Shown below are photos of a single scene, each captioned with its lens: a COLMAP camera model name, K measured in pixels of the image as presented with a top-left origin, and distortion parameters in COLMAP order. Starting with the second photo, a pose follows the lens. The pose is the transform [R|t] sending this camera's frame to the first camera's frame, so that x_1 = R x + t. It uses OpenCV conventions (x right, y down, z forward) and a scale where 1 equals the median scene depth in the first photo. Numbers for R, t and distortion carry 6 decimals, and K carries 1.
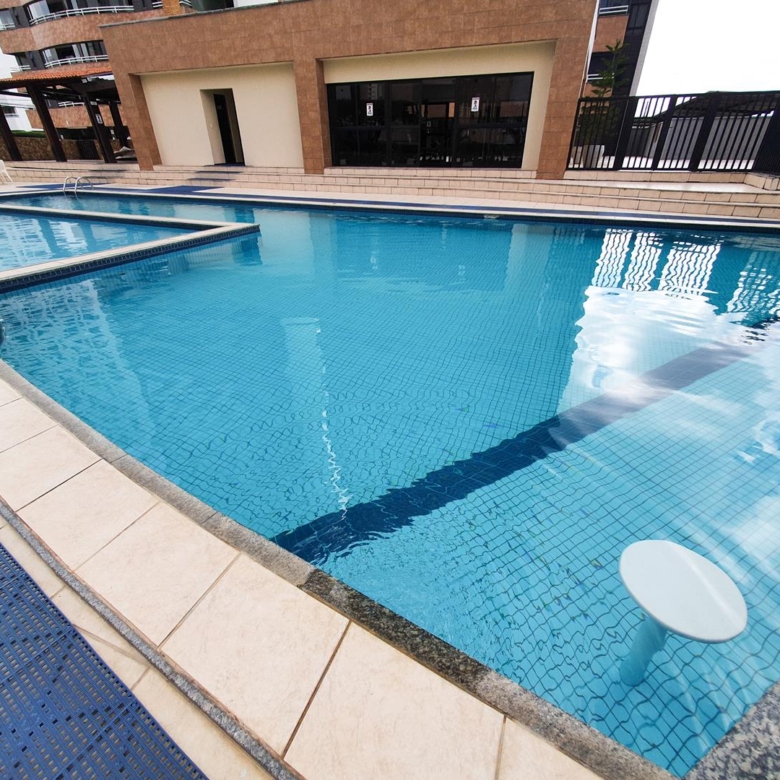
lens RADIAL K [[409.3, 0, 392.3], [0, 409.3, 397.9], [0, 0, 1]] dist [0.007998, -0.001787]
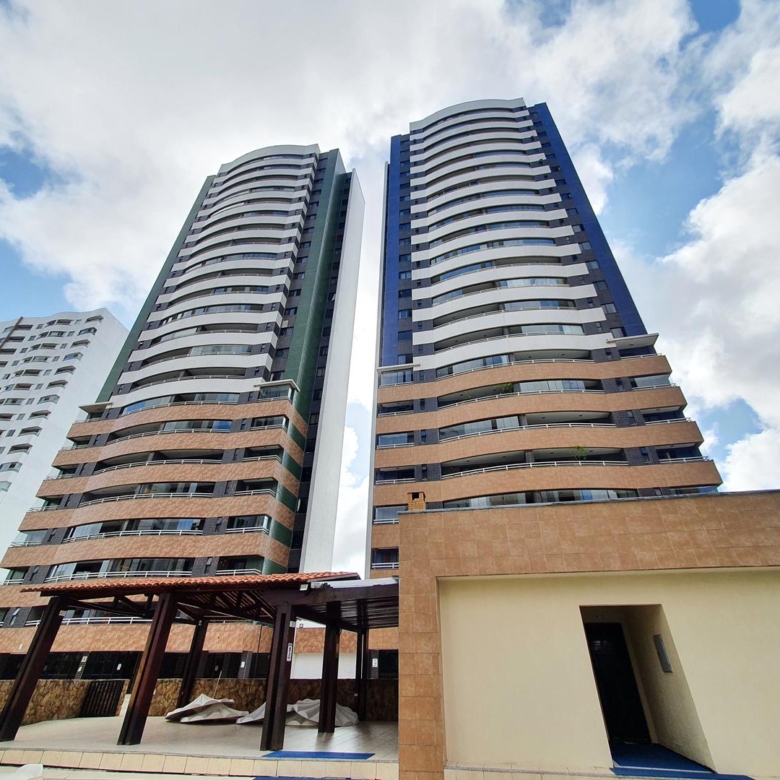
lens RADIAL K [[409.3, 0, 391.3], [0, 409.3, 395.4], [0, 0, 1]] dist [0.007998, -0.001787]
pose [[0.985294, 0.100736, 0.138012, -0.874721], [0.082960, 0.424088, -0.901813, -0.430365], [-0.149374, 0.900001, 0.409494, 0.609872]]
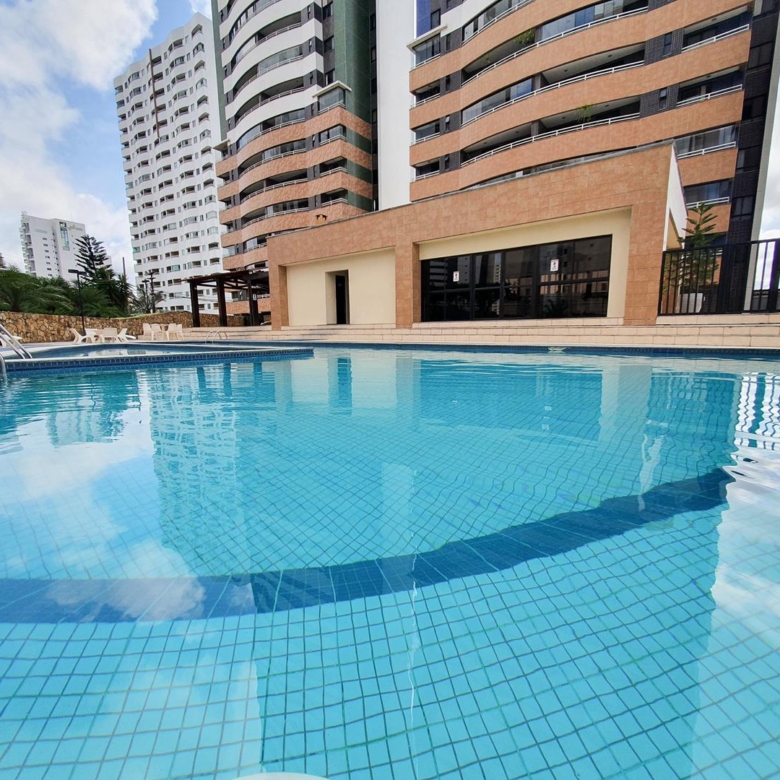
lens RADIAL K [[409.3, 0, 389.2], [0, 409.3, 396.8], [0, 0, 1]] dist [0.007998, -0.001787]
pose [[0.960340, 0.038192, -0.276203, 0.085414], [-0.139123, 0.924094, -0.355943, 0.021525], [0.241643, 0.380252, 0.892758, 0.080969]]
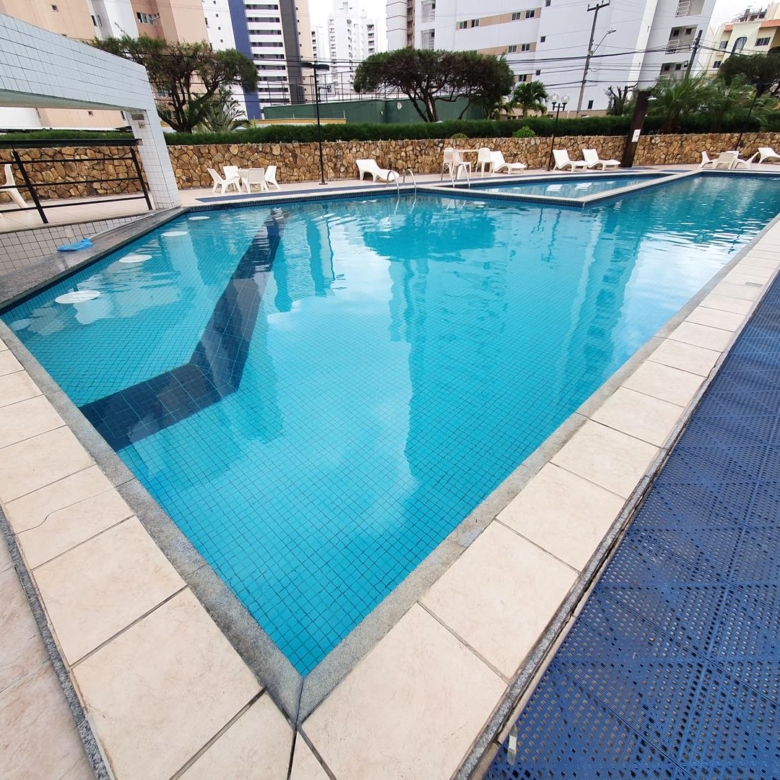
lens RADIAL K [[409.3, 0, 394.6], [0, 409.3, 391.5], [0, 0, 1]] dist [0.007998, -0.001787]
pose [[-0.336114, 0.502406, -0.796628, 0.563119], [-0.479078, 0.637030, 0.603886, -0.285413], [0.810871, 0.584621, 0.026577, 0.460190]]
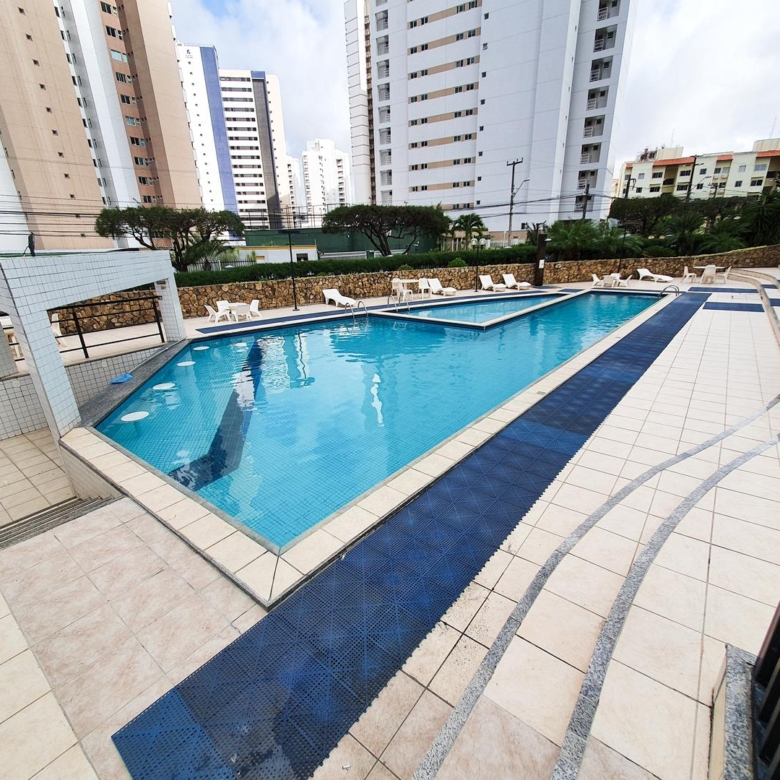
lens RADIAL K [[409.3, 0, 397.2], [0, 409.3, 392.2], [0, 0, 1]] dist [0.007998, -0.001787]
pose [[-0.263132, 0.337495, -0.903802, 0.705887], [-0.478690, 0.767691, 0.426035, -0.404401], [0.837626, 0.544745, -0.040449, 0.497780]]
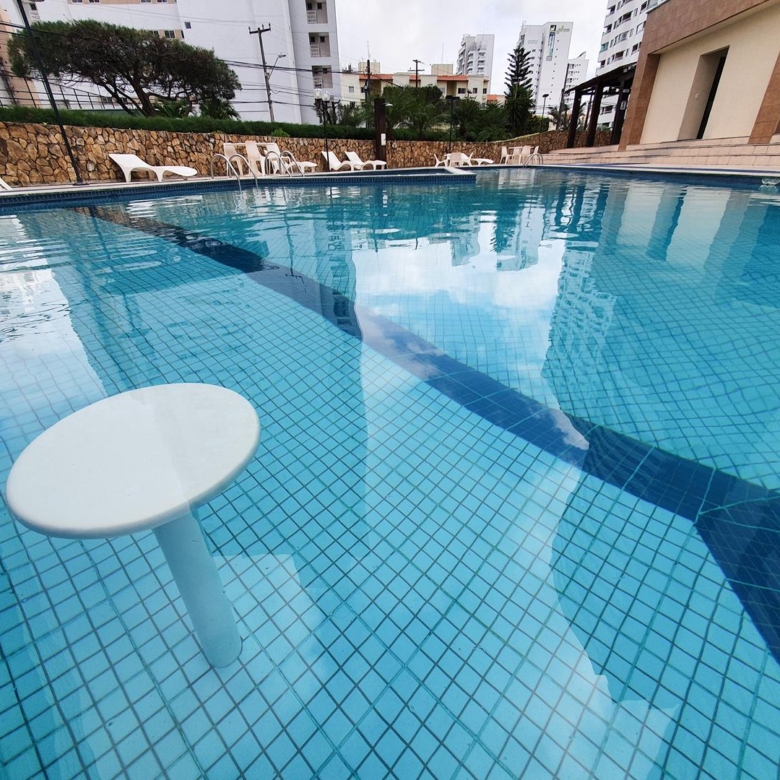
lens RADIAL K [[409.3, 0, 392.5], [0, 409.3, 394.0], [0, 0, 1]] dist [0.007998, -0.001787]
pose [[0.335541, 0.460397, -0.821856, 0.411731], [-0.470352, 0.837783, 0.277288, -0.070972], [0.816200, 0.293520, 0.497659, 0.239175]]
